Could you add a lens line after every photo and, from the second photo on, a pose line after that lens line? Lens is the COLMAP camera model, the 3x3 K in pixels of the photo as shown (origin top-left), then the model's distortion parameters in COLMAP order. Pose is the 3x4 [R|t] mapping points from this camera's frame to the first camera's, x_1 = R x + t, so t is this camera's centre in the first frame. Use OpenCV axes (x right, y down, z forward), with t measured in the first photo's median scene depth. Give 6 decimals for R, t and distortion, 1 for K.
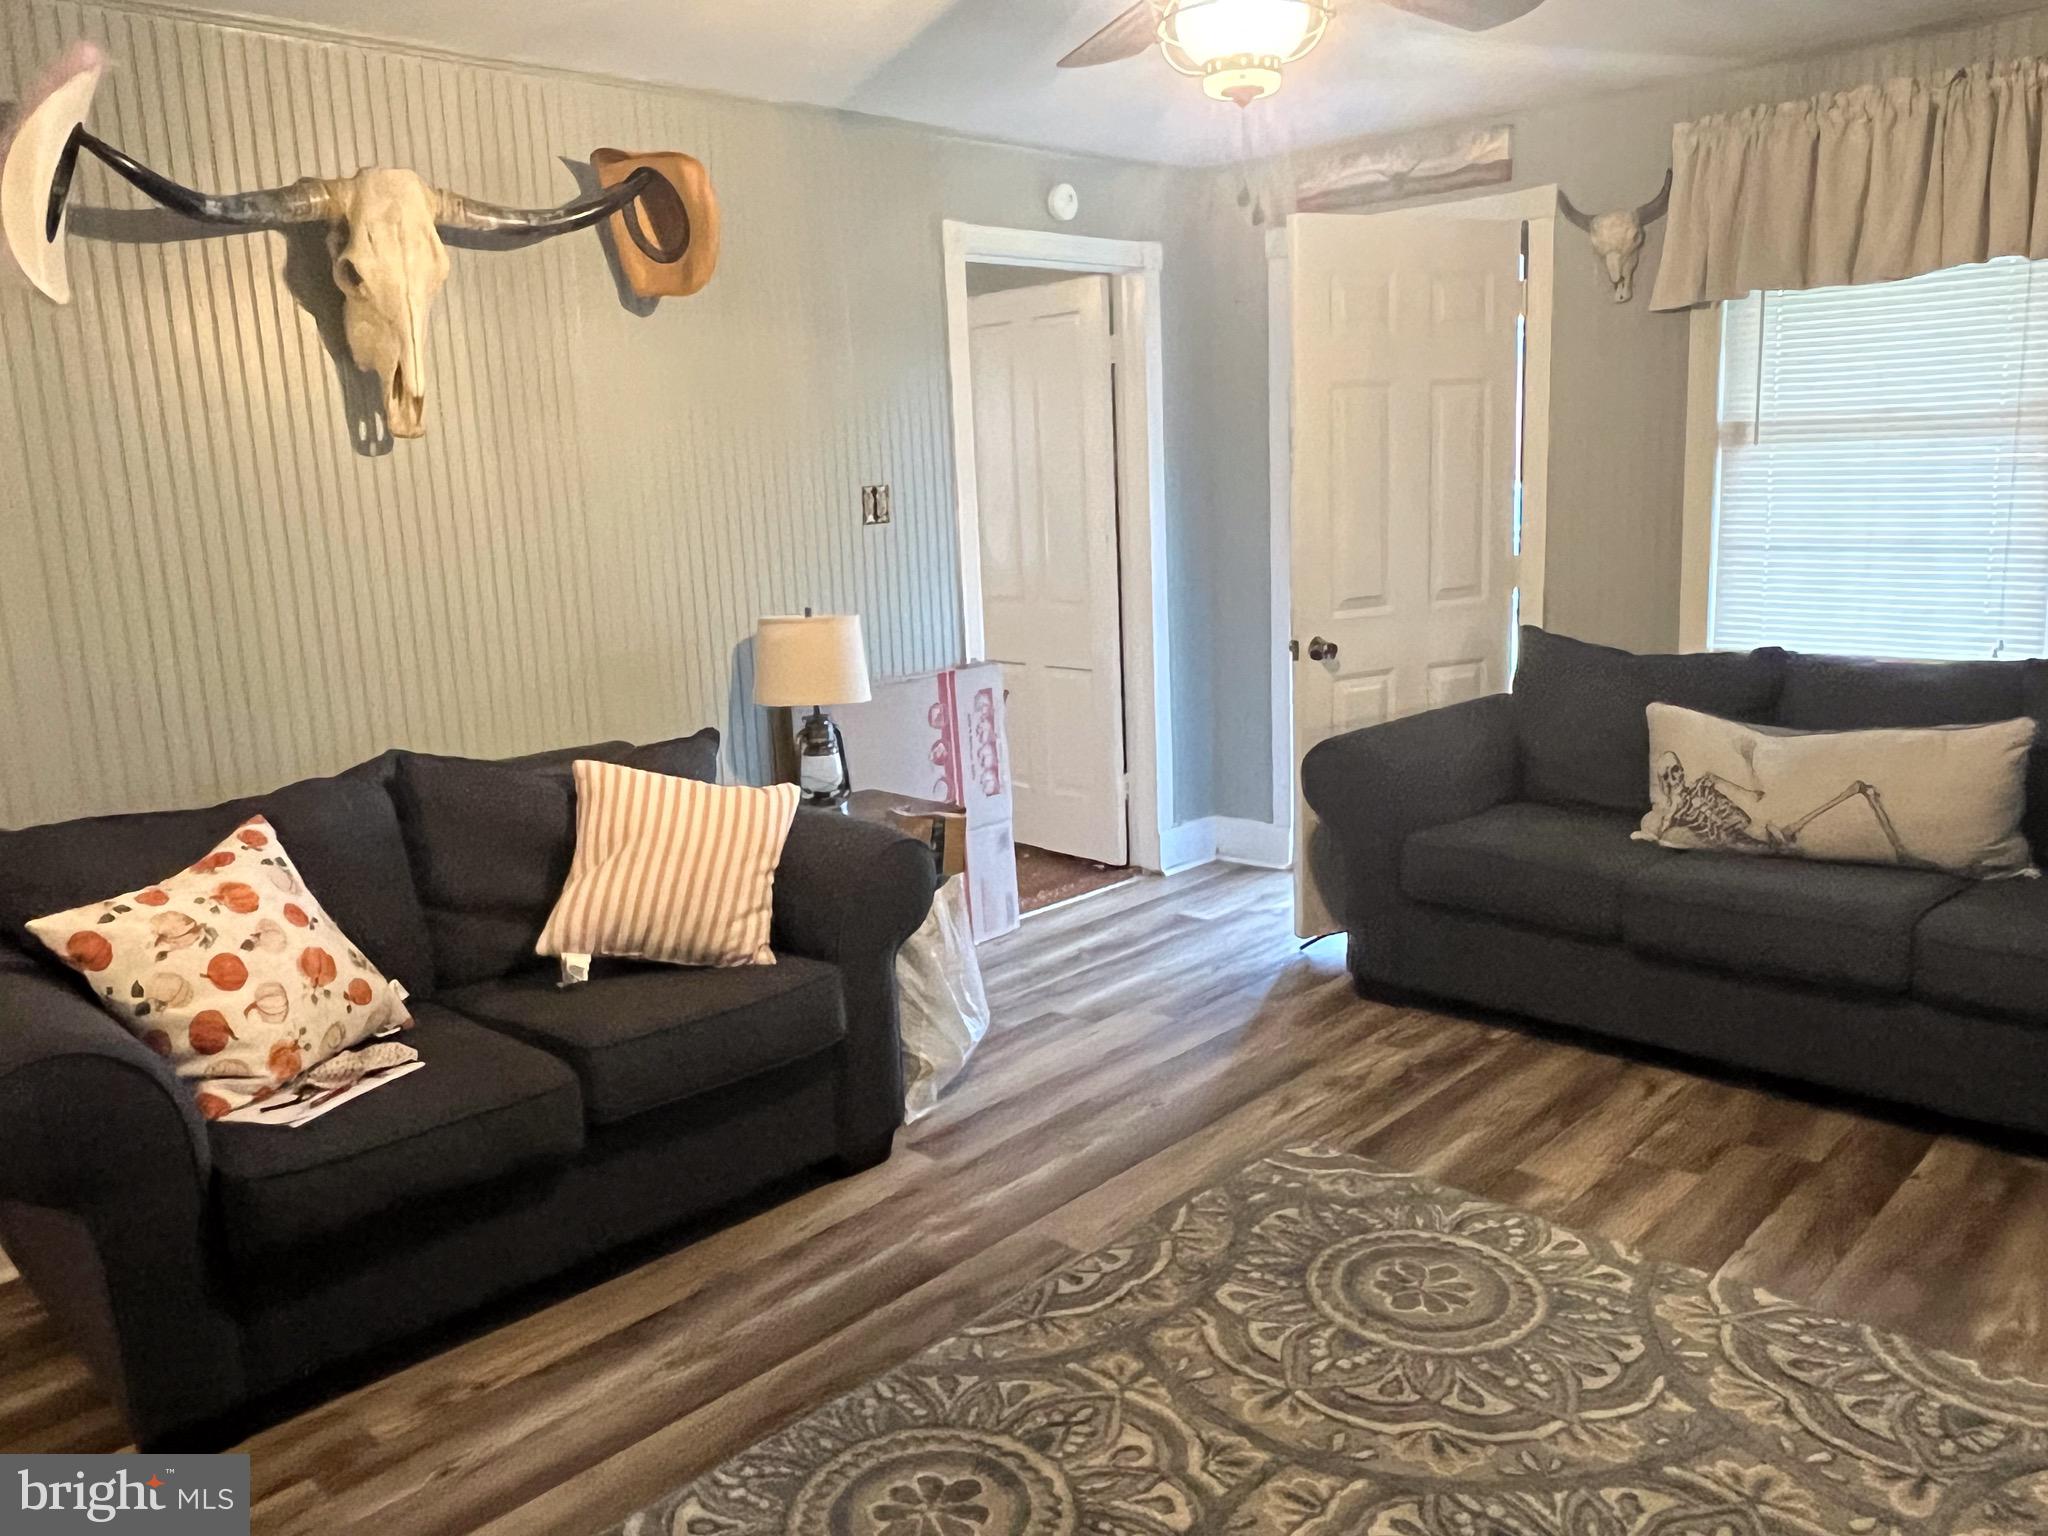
lens RADIAL K [[1535.4, 0, 1024.0], [0, 1535.4, 768.0], [0, 0, 1]] dist [-0.000510, -0.003156]
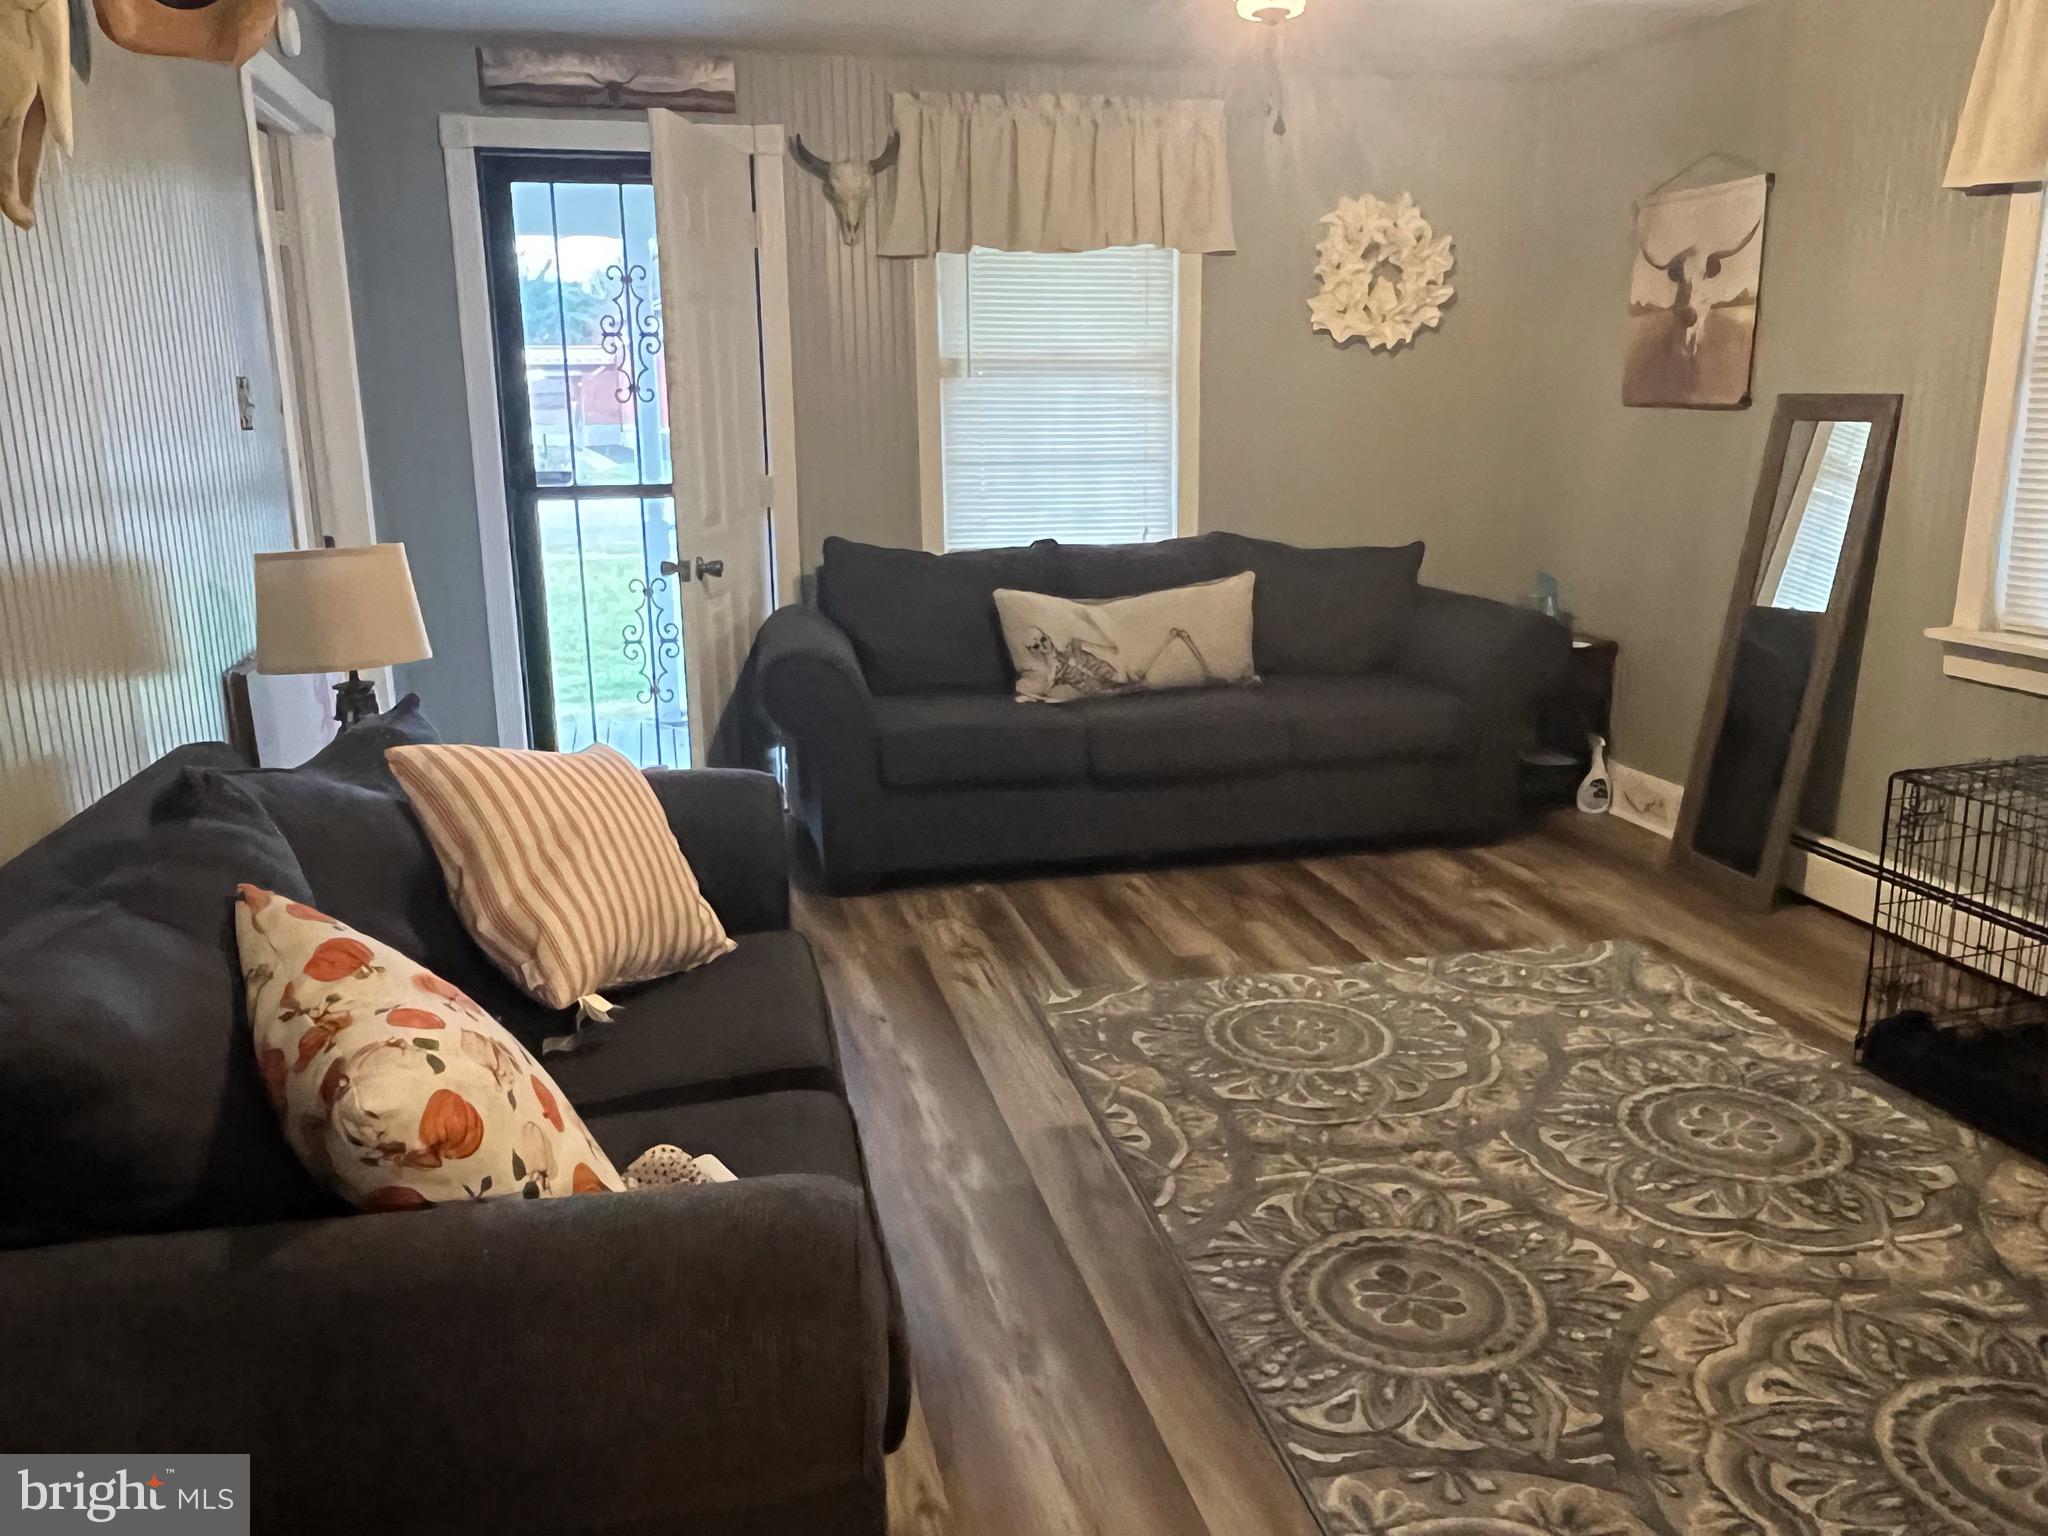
lens RADIAL K [[1535.4, 0, 1024.0], [0, 1535.4, 768.0], [0, 0, 1]] dist [-0.000510, -0.003156]
pose [[0.539416, -0.161146, 0.826476, -0.669556], [0.149416, 0.984259, 0.094392, -0.018004], [-0.828677, 0.072572, 0.555003, 0.379935]]
